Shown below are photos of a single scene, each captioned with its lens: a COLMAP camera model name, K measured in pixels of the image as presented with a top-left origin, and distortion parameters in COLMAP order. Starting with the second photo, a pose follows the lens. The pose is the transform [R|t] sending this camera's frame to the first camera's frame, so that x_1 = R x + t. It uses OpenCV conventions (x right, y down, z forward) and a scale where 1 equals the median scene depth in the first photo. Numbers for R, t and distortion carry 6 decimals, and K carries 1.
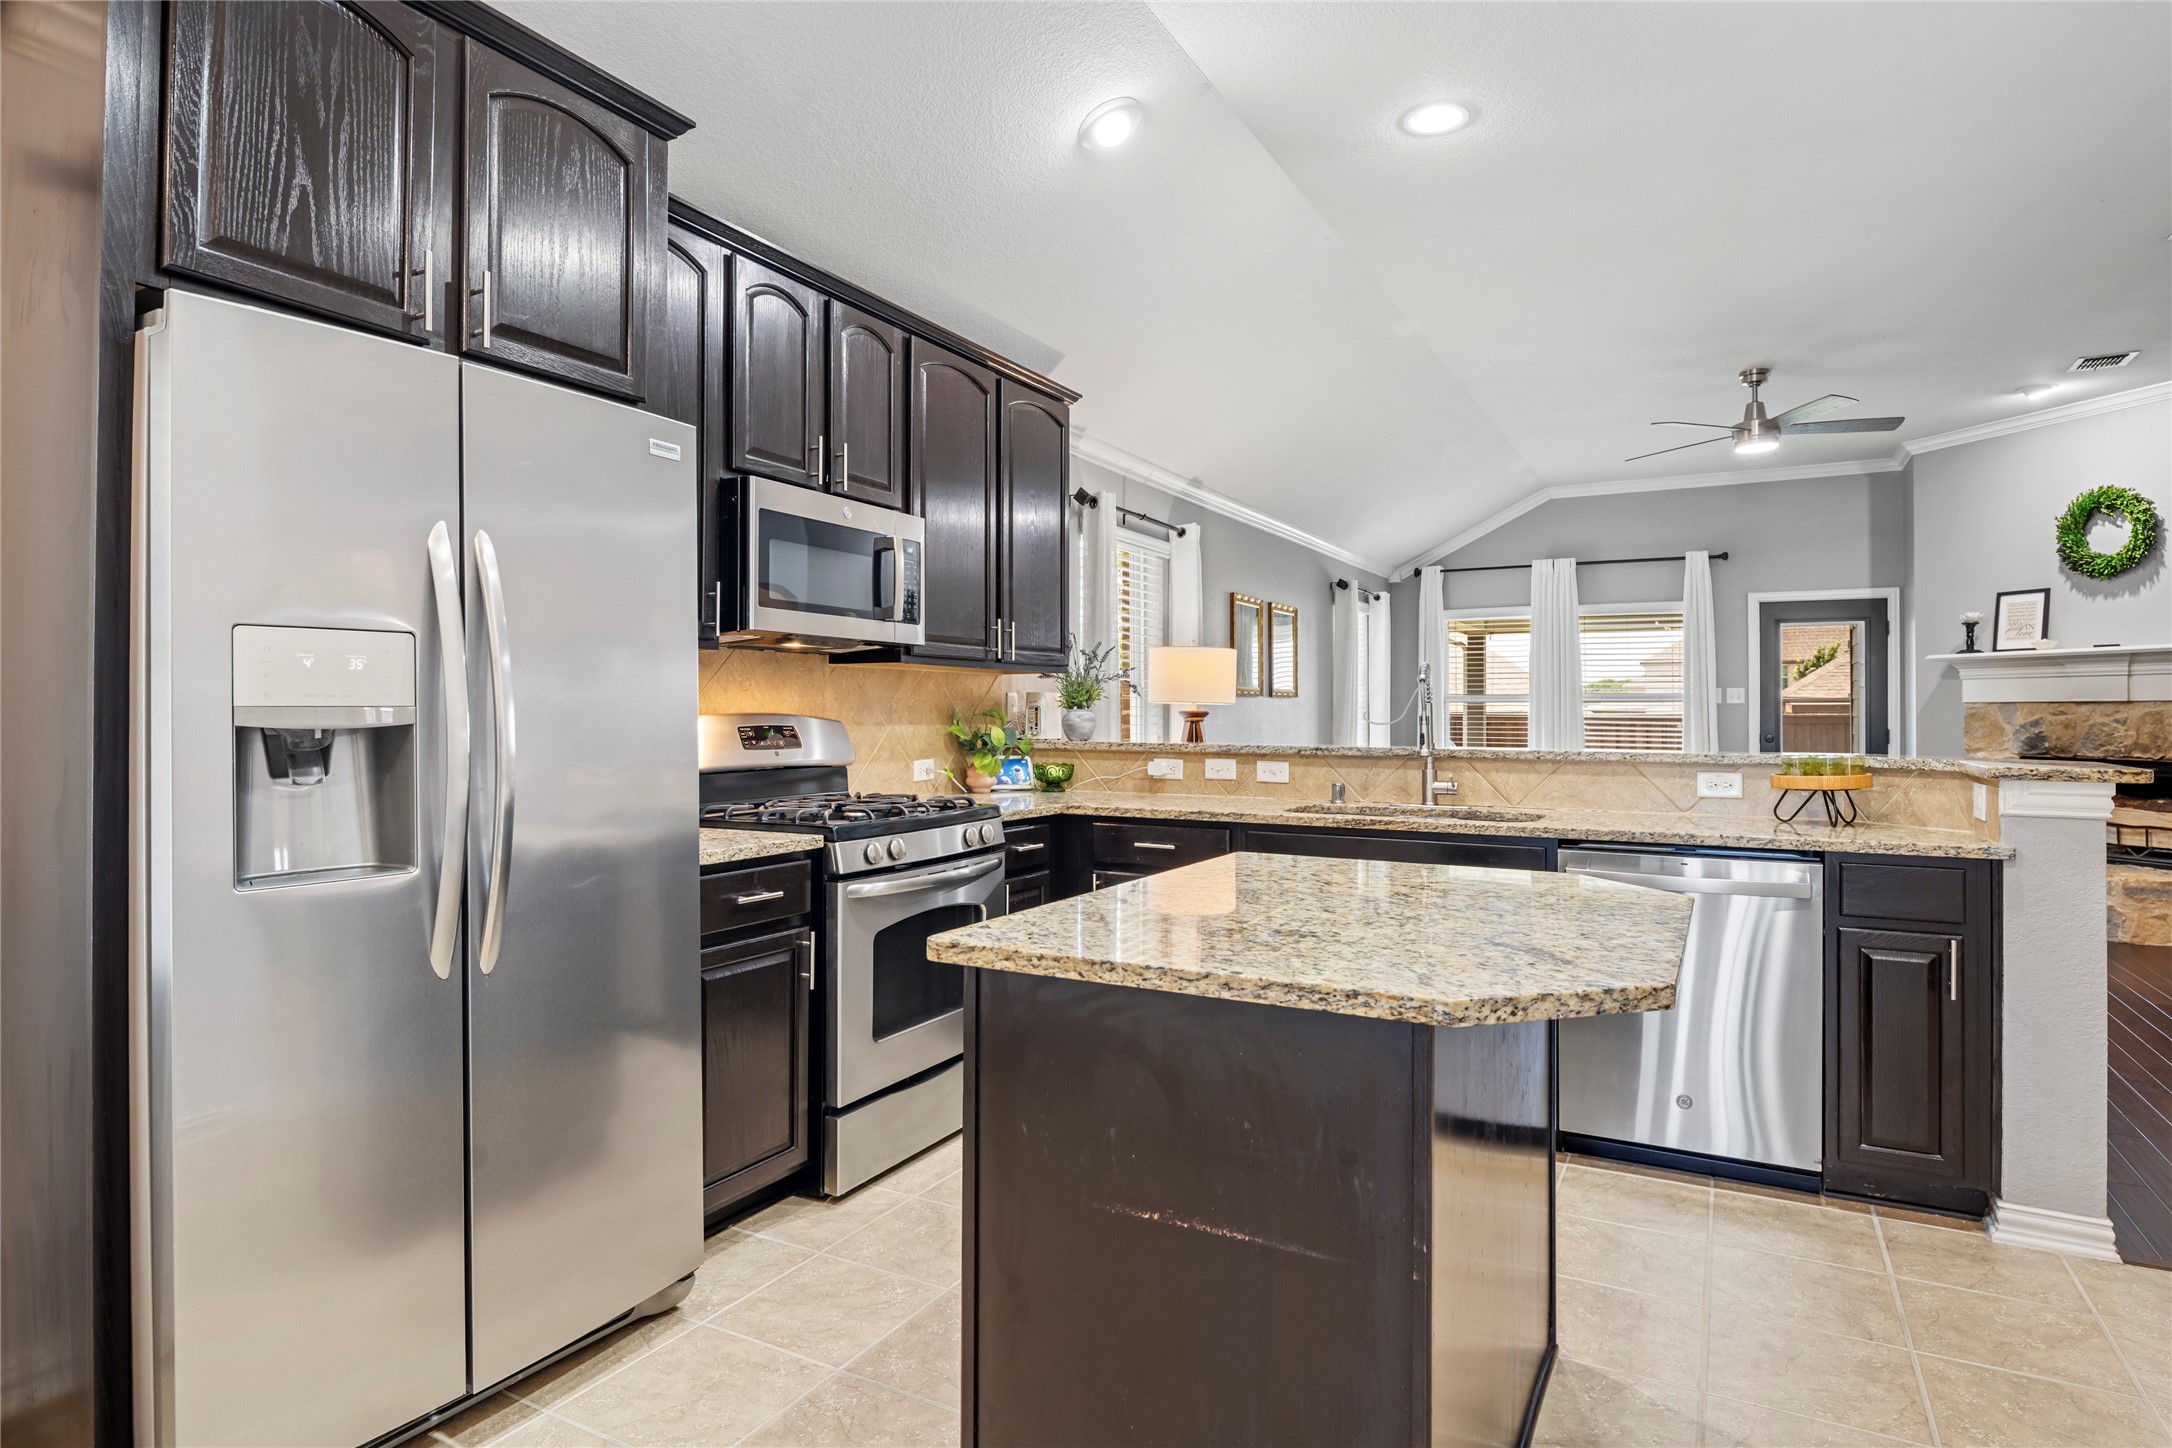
lens RADIAL K [[1200.1, 0, 1076.6], [0, 1200.1, 699.7], [0, 0, 1]] dist [-0.001500, -0.004543]
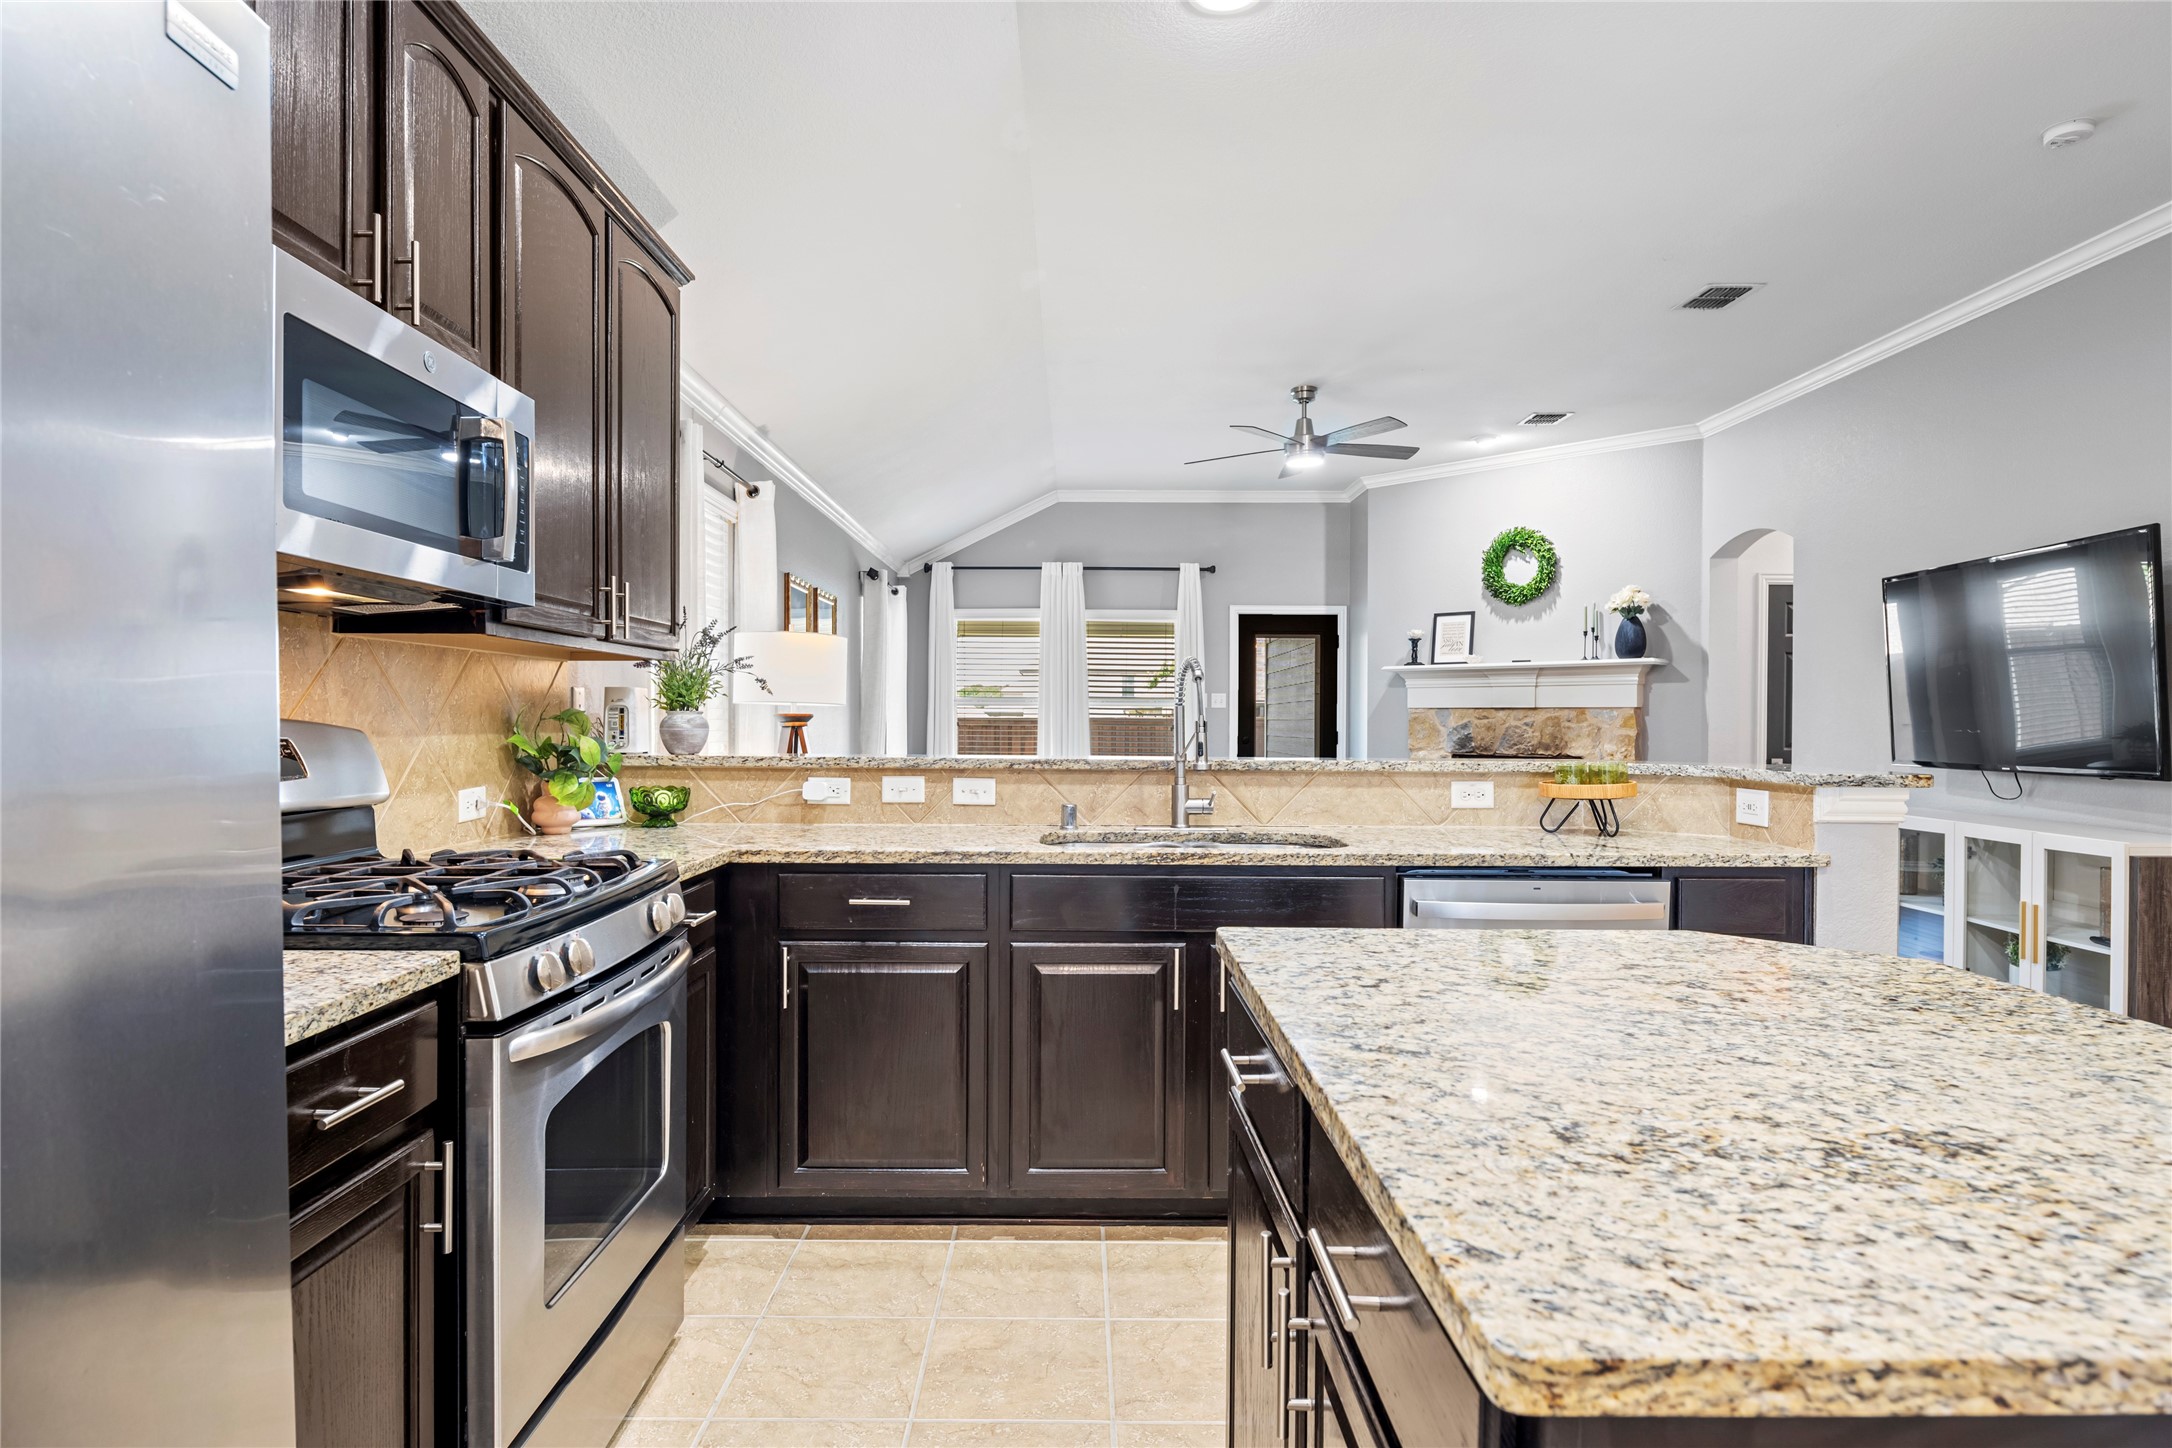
lens RADIAL K [[1185.4, 0, 1086.0], [0, 1185.4, 724.0], [0, 0, 1]] dist [-0.002520, -0.002692]
pose [[0.872486, -0.001227, 0.488638, -0.145192], [-0.007843, 0.999833, 0.016513, 0.002162], [-0.488577, -0.018240, 0.872330, 0.269539]]
